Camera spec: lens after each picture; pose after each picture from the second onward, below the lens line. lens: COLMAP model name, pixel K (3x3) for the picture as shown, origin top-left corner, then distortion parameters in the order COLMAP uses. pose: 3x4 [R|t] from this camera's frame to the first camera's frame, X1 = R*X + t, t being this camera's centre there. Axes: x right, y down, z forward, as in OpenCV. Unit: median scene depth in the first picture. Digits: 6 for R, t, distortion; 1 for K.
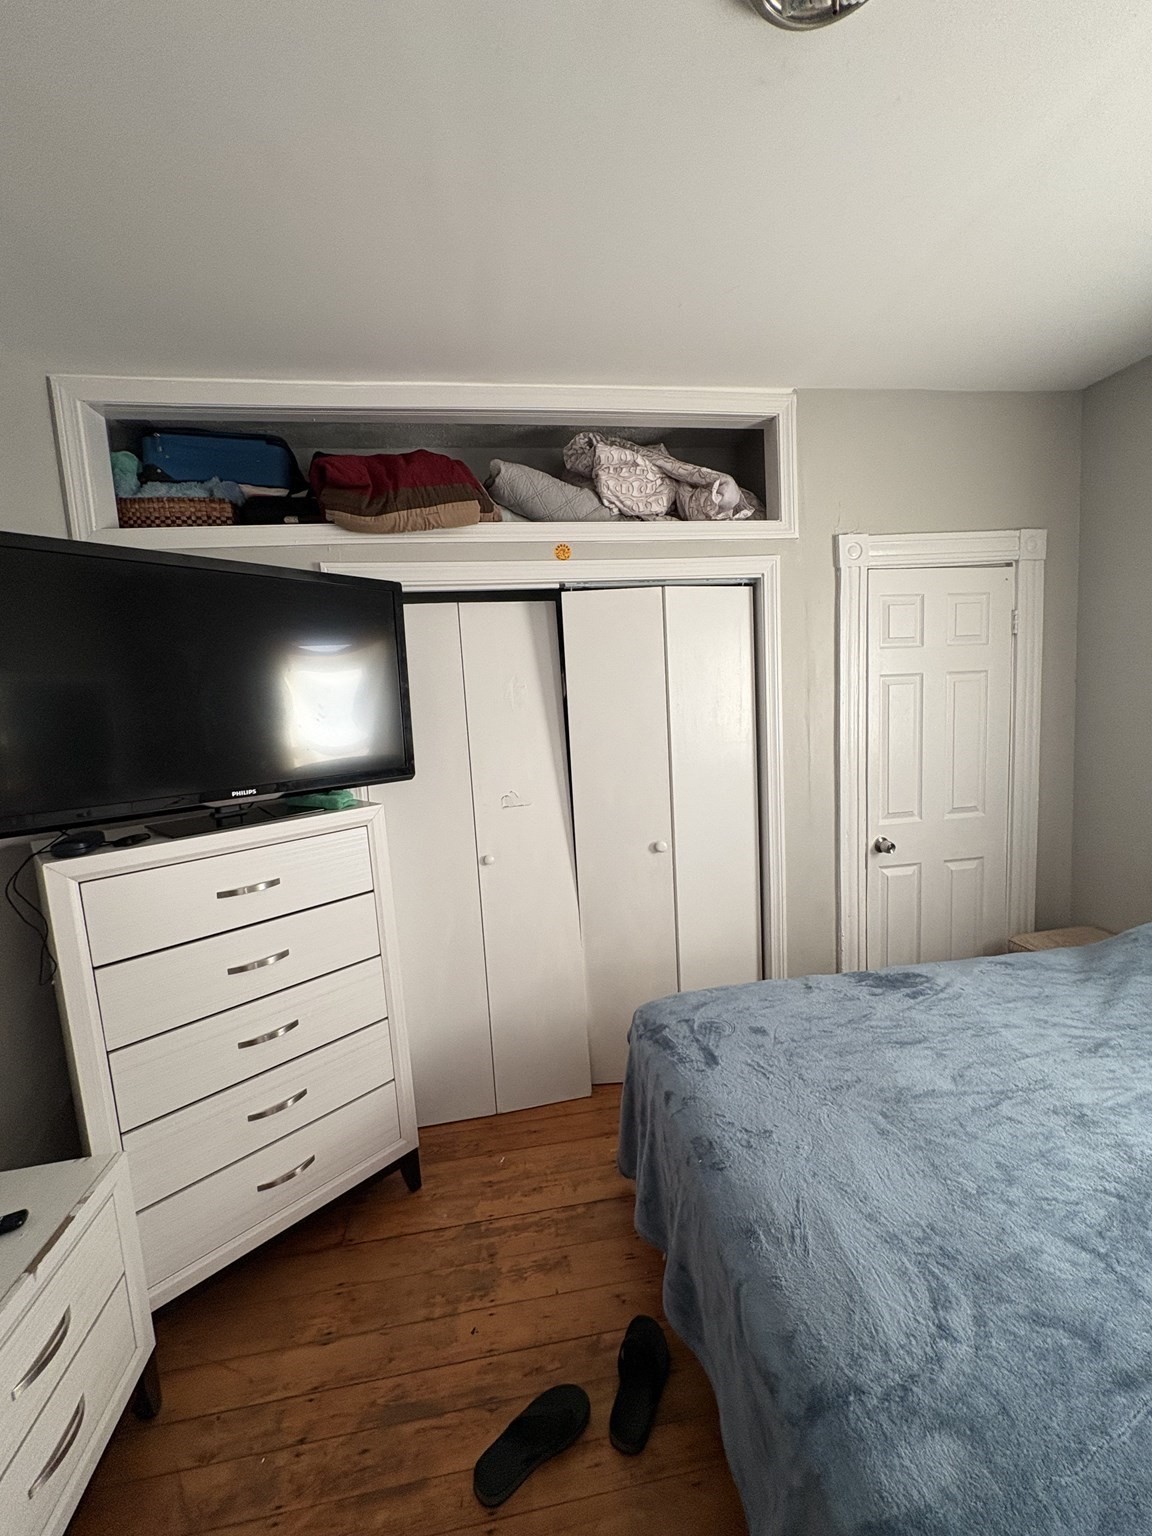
lens RADIAL K [[612.8, 0, 573.4], [0, 612.8, 767.5], [0, 0, 1]] dist [-0.001460, 0.000299]
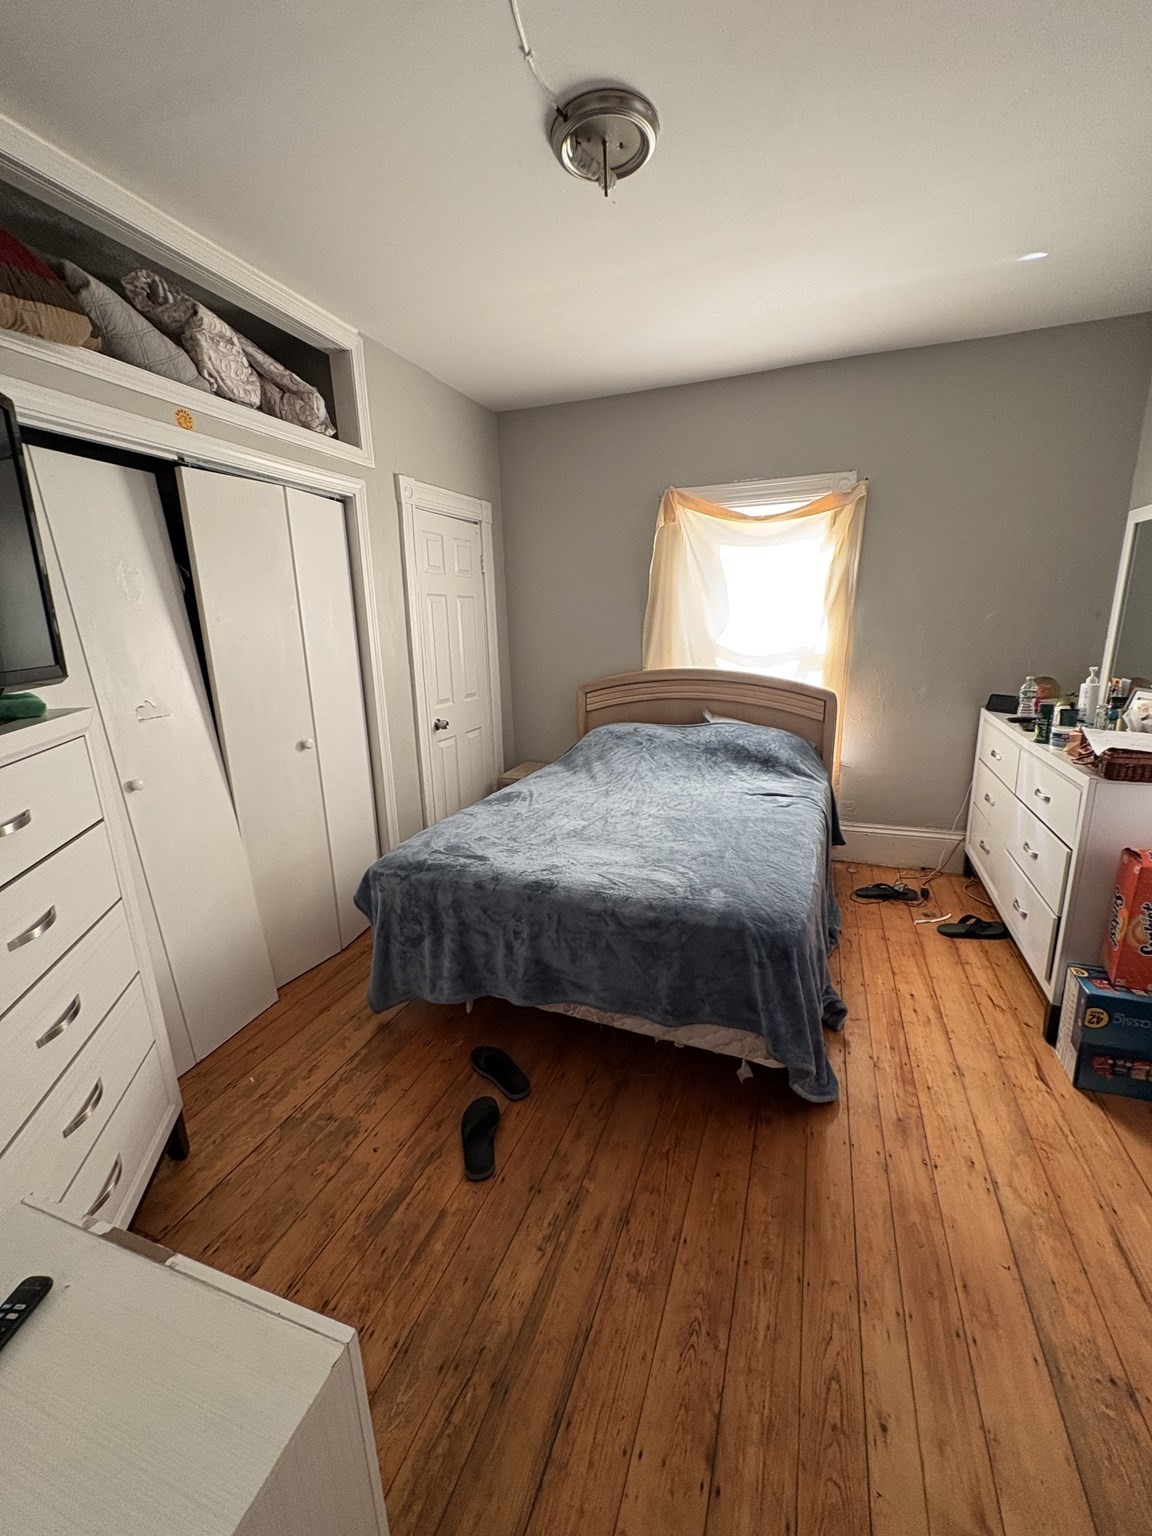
lens RADIAL K [[612.8, 0, 581.9], [0, 612.8, 769.3], [0, 0, 1]] dist [-0.001460, 0.000299]
pose [[0.488575, -0.166663, 0.856457, -0.559731], [0.086504, 0.986004, 0.142525, 0.065663], [-0.868223, 0.004453, 0.496154, 0.068906]]
